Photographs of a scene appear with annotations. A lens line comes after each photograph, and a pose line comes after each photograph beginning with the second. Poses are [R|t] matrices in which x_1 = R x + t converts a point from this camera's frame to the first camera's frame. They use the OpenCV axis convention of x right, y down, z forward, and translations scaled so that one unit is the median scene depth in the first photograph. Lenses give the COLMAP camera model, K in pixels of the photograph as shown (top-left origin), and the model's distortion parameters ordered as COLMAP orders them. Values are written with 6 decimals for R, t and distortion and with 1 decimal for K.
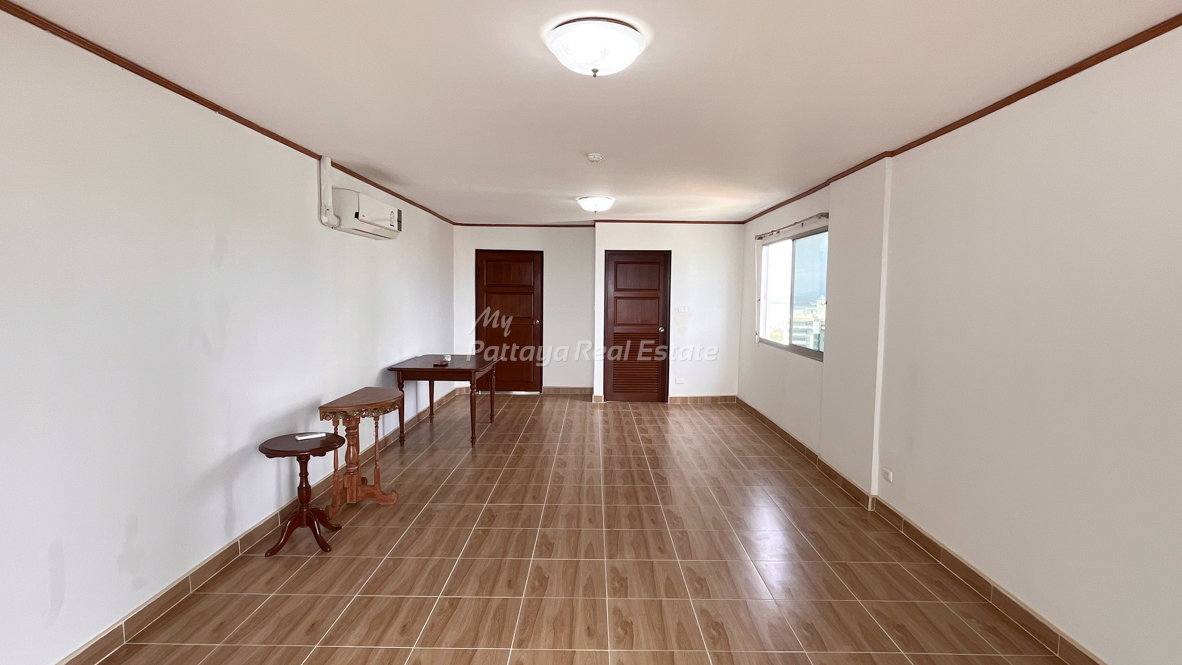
lens RADIAL K [[573.7, 0, 591.0], [0, 573.7, 332.5], [0, 0, 1]] dist [-0.000041, -0.000006]
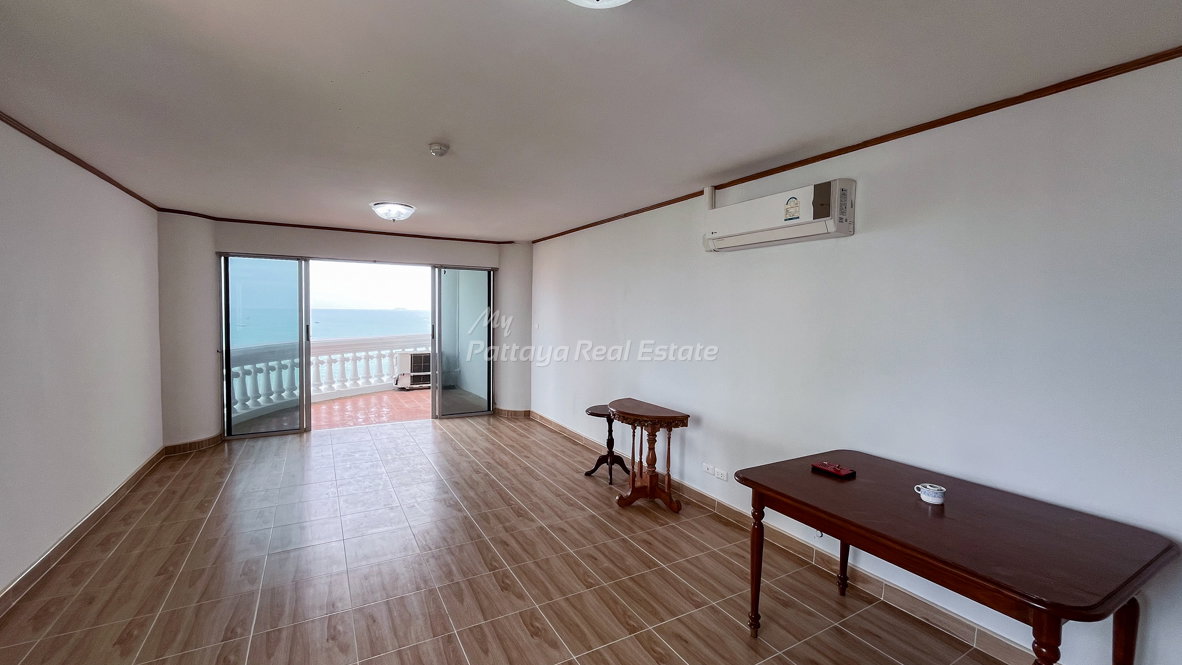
lens RADIAL K [[482.2, 0, 591.0], [0, 482.2, 332.5], [0, 0, 1]] dist [-0.003661, -0.000127]
pose [[-0.865322, 0.002423, -0.501210, 0.173680], [-0.058445, 0.992679, 0.105702, -0.132918], [0.497797, 0.120760, -0.858845, 1.816352]]
